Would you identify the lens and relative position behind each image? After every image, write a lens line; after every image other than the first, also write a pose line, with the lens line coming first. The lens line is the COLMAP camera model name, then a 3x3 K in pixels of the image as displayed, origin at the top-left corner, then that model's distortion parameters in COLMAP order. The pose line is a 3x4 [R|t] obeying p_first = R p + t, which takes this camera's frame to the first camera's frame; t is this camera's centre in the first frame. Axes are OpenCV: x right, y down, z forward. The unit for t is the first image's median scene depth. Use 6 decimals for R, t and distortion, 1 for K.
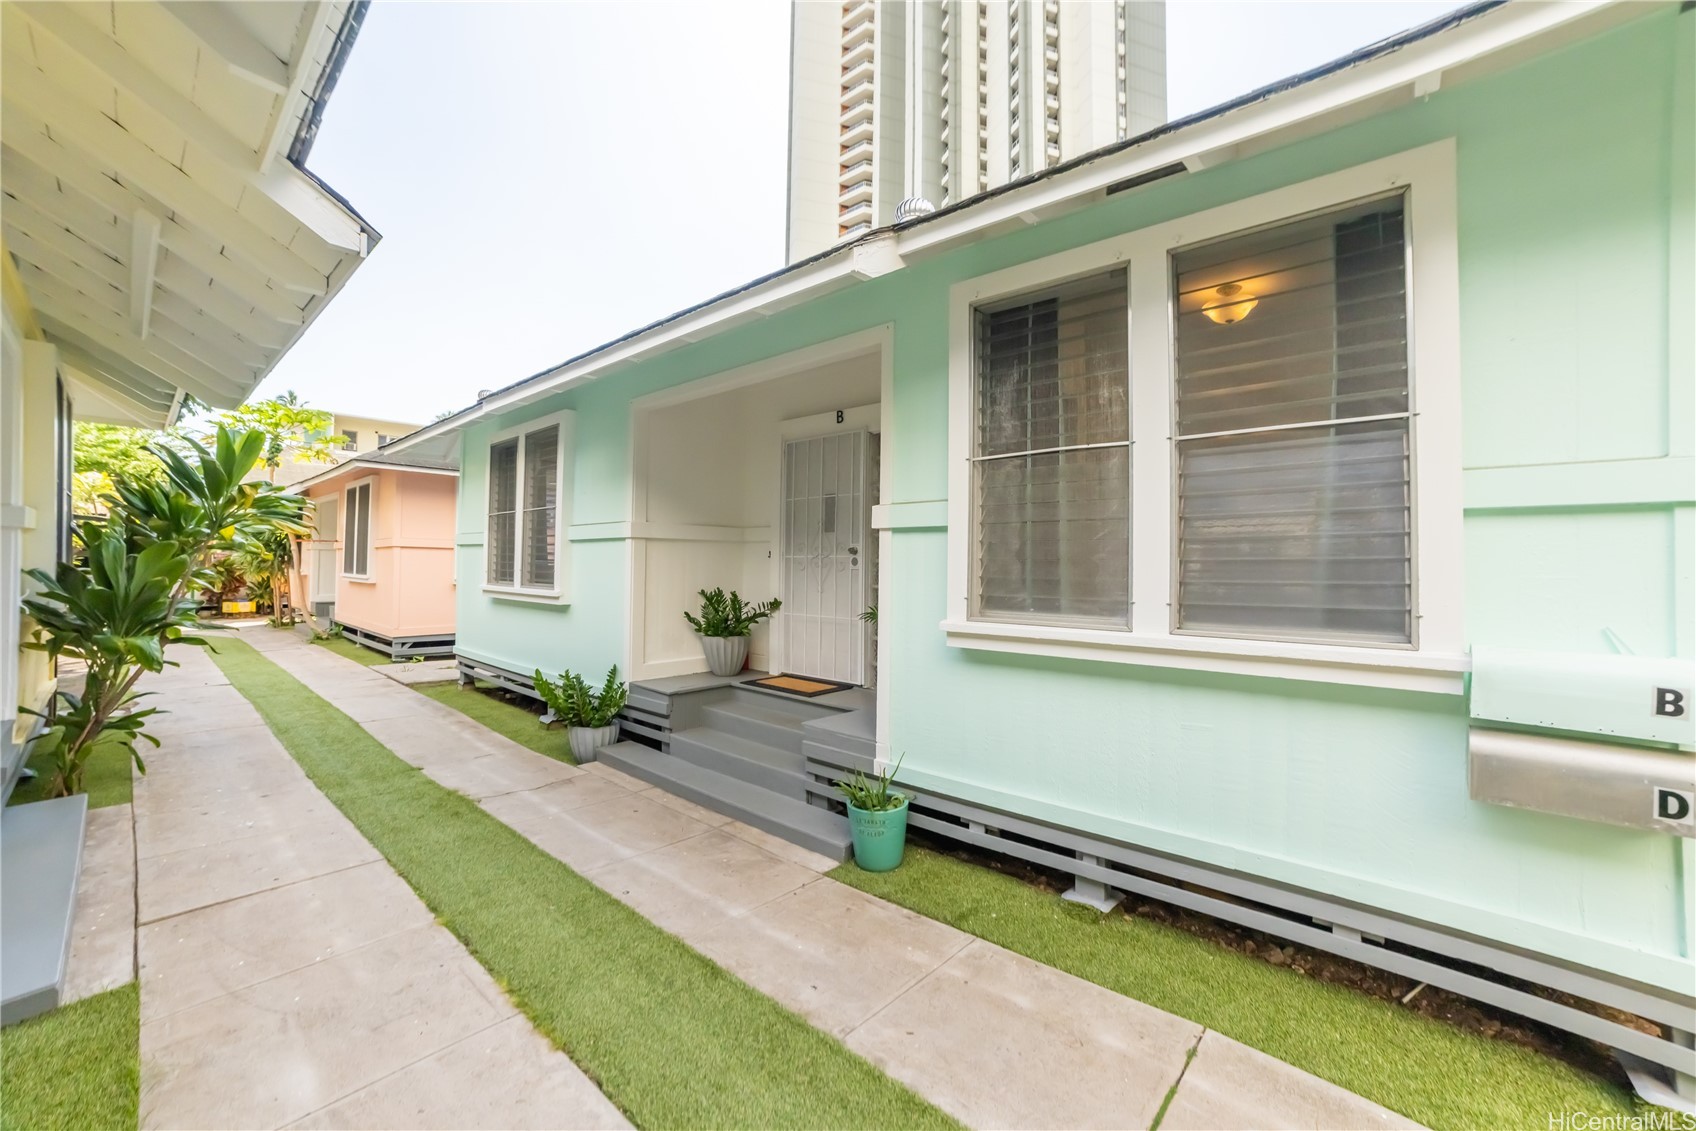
lens RADIAL K [[679.6, 0, 851.6], [0, 679.6, 557.1], [0, 0, 1]] dist [-0.087547, 0.037405]
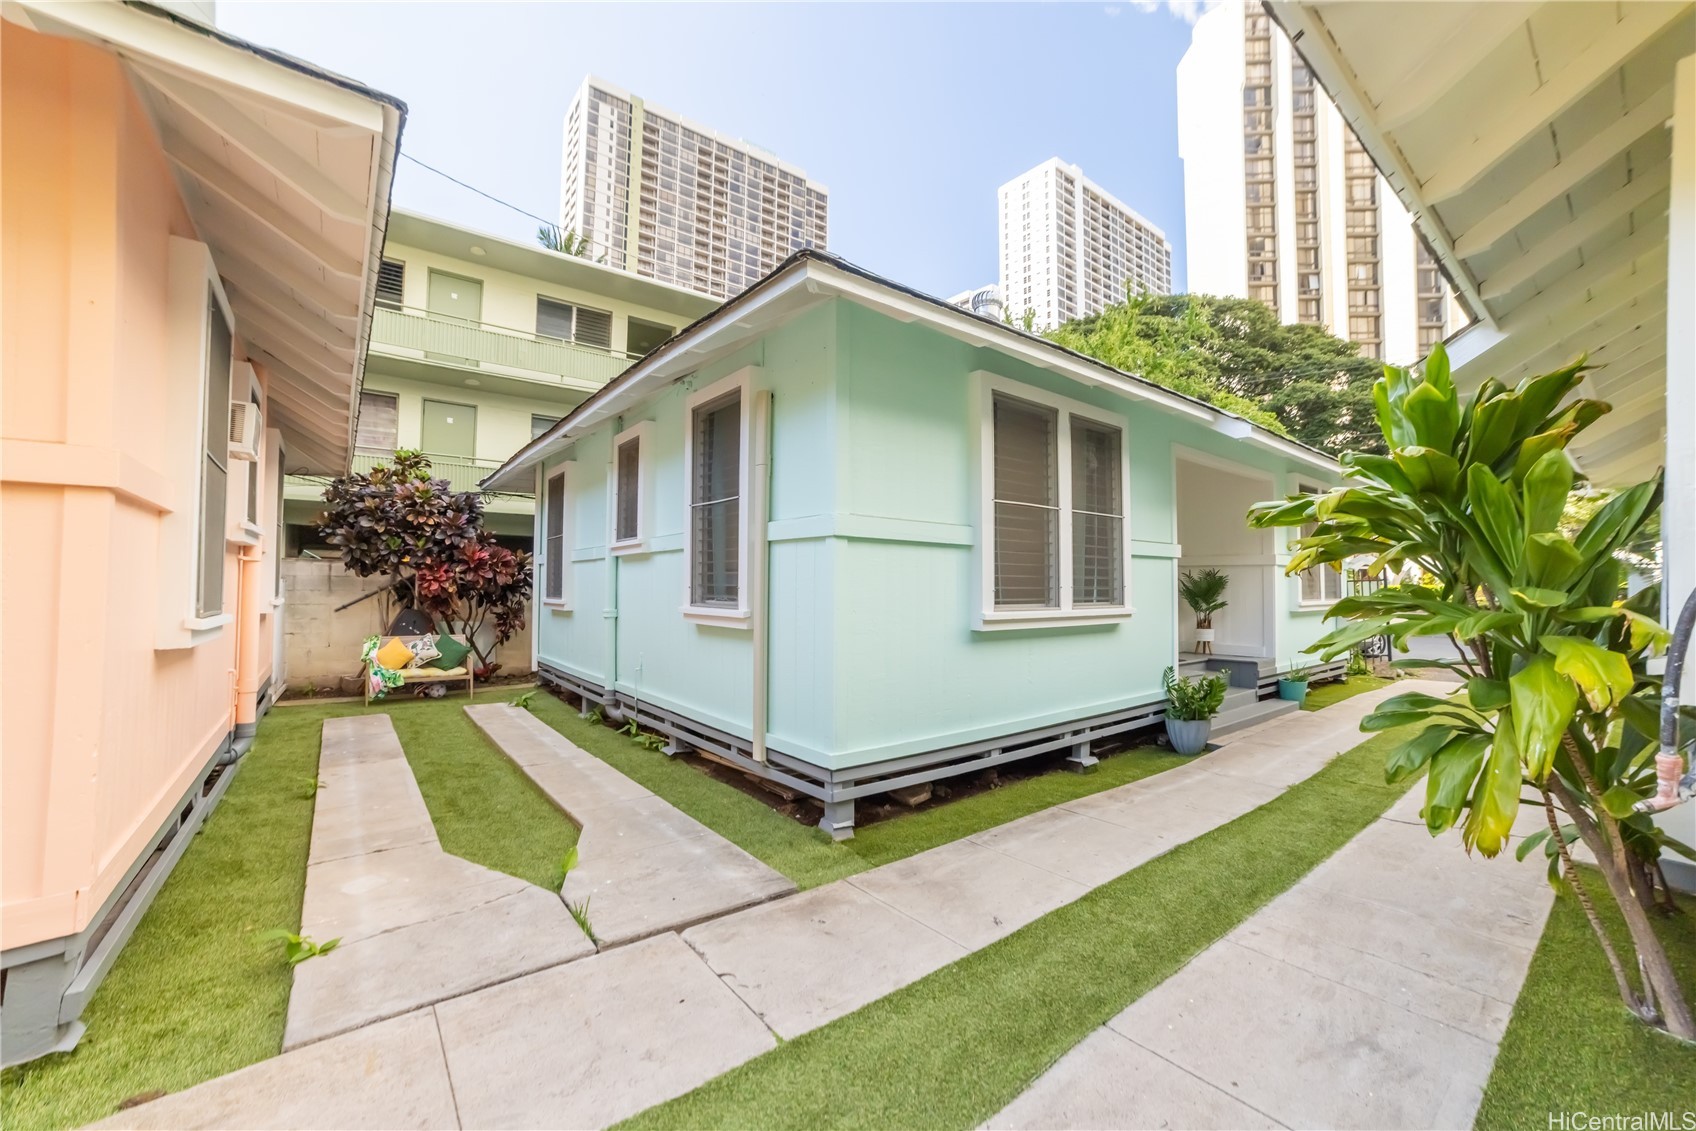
lens RADIAL K [[667.6, 0, 855.7], [0, 667.6, 563.3], [0, 0, 1]] dist [-0.089050, 0.035096]
pose [[0.202719, 0.006808, 0.979213, -1.282975], [-0.043062, 0.999070, 0.001968, 0.003841], [-0.978290, -0.042566, 0.202824, 1.025425]]
